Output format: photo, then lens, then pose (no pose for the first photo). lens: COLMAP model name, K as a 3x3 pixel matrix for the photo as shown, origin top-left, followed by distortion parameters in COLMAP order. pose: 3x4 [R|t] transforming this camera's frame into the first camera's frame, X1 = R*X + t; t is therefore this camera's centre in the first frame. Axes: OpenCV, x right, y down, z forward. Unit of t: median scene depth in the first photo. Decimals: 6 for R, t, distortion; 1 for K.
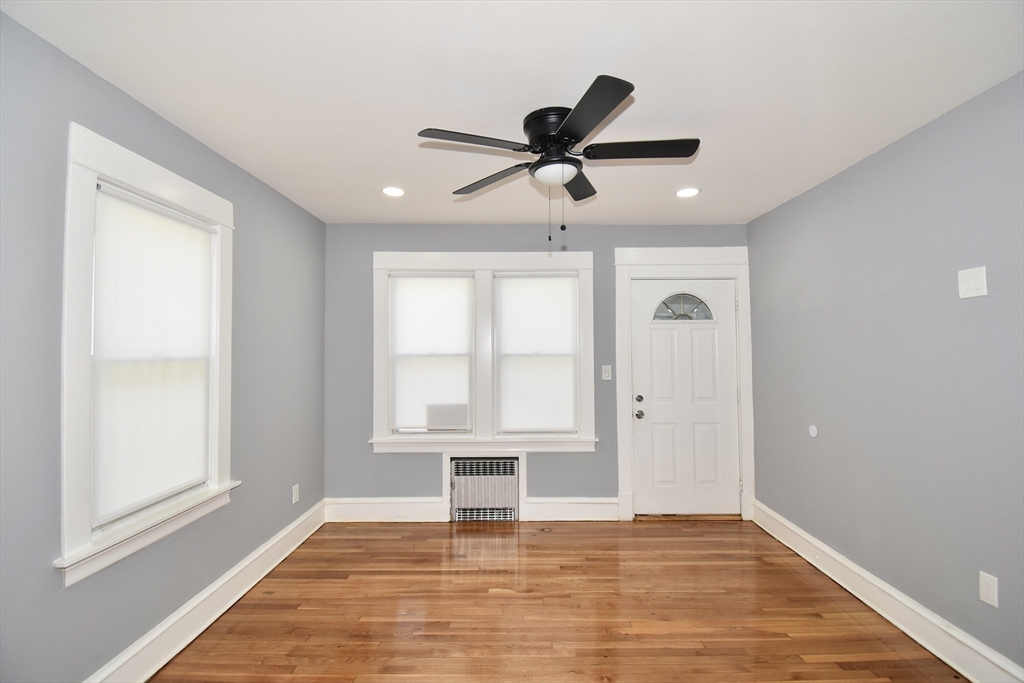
lens RADIAL K [[465.1, 0, 515.4], [0, 465.1, 338.9], [0, 0, 1]] dist [0.004511, -0.001324]
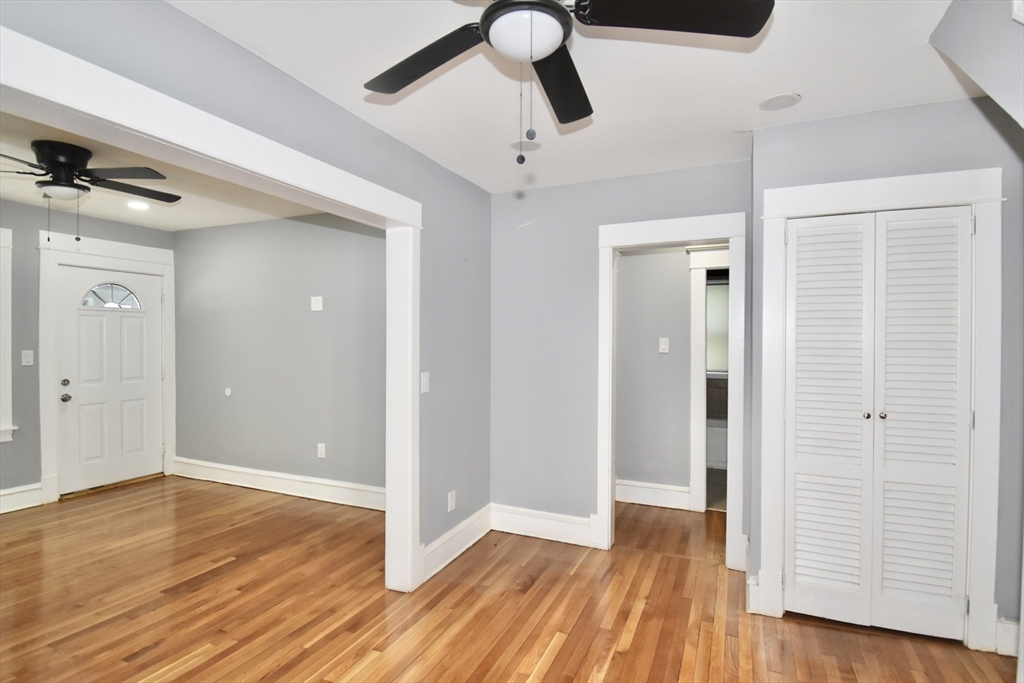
lens RADIAL K [[506.3, 0, 516.7], [0, 506.3, 334.9], [0, 0, 1]] dist [0.003452, -0.001323]
pose [[0.396190, 0.004856, 0.918156, -0.374709], [-0.020742, 0.999778, 0.003663, -0.001954], [-0.917934, -0.020496, 0.396203, -0.365133]]
